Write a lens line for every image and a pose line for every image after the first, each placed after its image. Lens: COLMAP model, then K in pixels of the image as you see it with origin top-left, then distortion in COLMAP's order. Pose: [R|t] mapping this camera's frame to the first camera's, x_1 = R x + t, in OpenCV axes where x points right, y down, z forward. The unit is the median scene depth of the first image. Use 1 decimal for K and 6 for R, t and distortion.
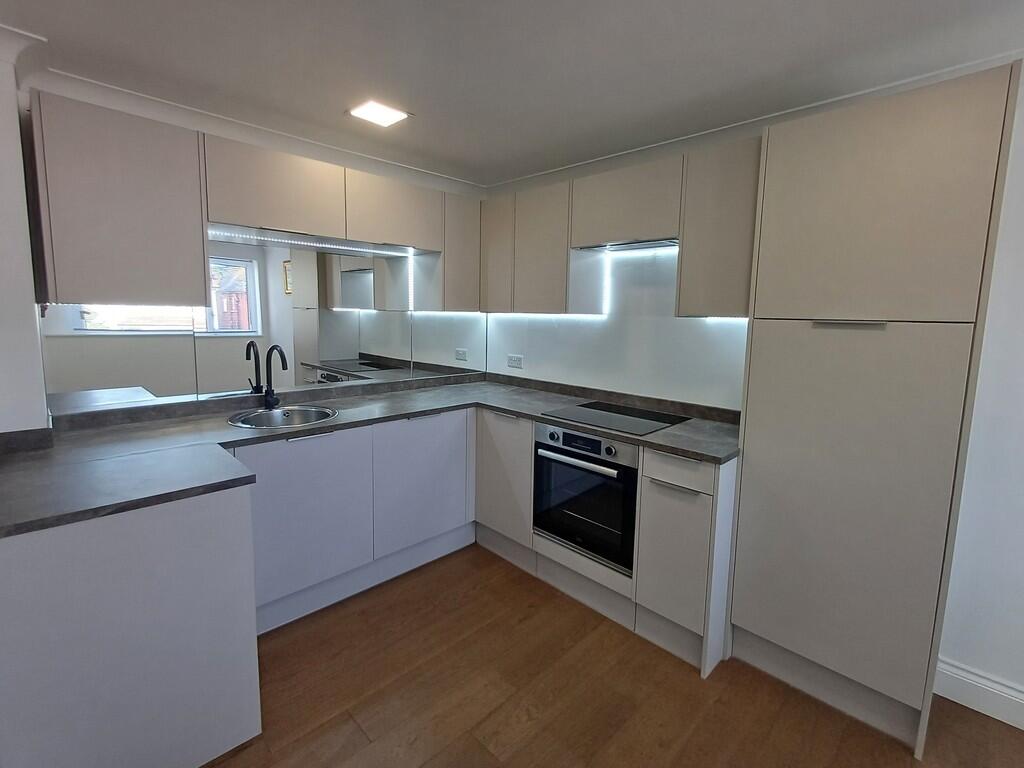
lens RADIAL K [[462.6, 0, 515.5], [0, 462.6, 365.8], [0, 0, 1]] dist [0.018896, -0.019620]
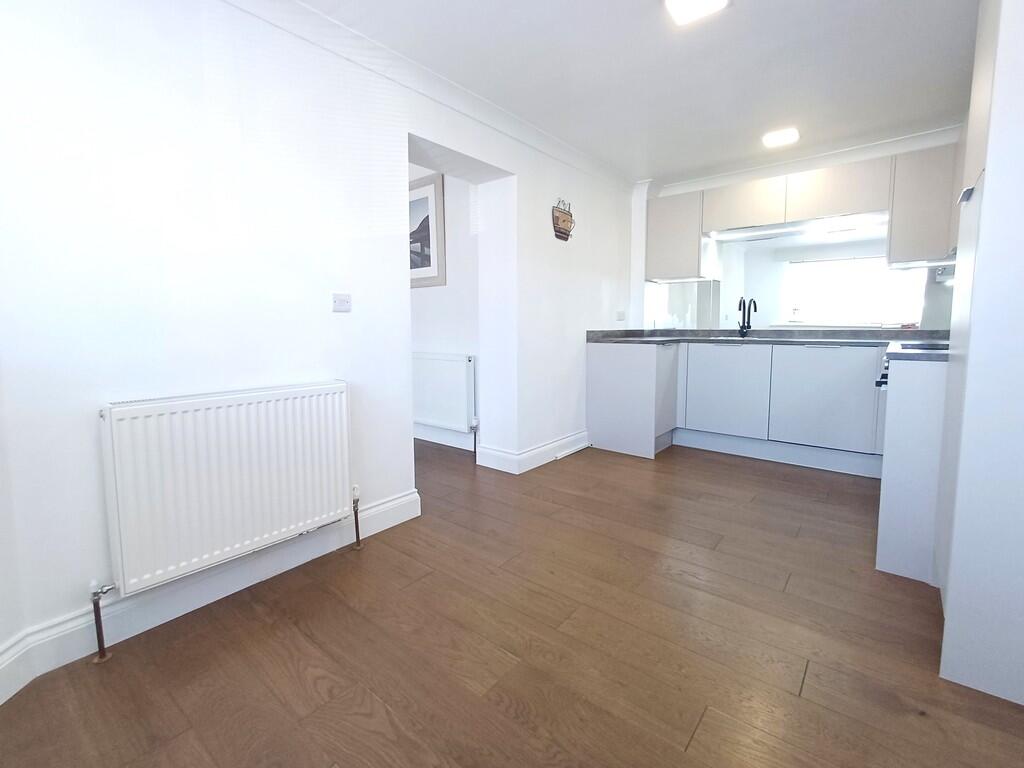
lens RADIAL K [[462.6, 0, 515.5], [0, 462.6, 365.8], [0, 0, 1]] dist [0.018896, -0.019620]
pose [[0.098153, 0.065944, -0.992984, 1.108224], [-0.099626, 0.993441, 0.056126, 0.193809], [0.990172, 0.093418, 0.104079, 0.040203]]
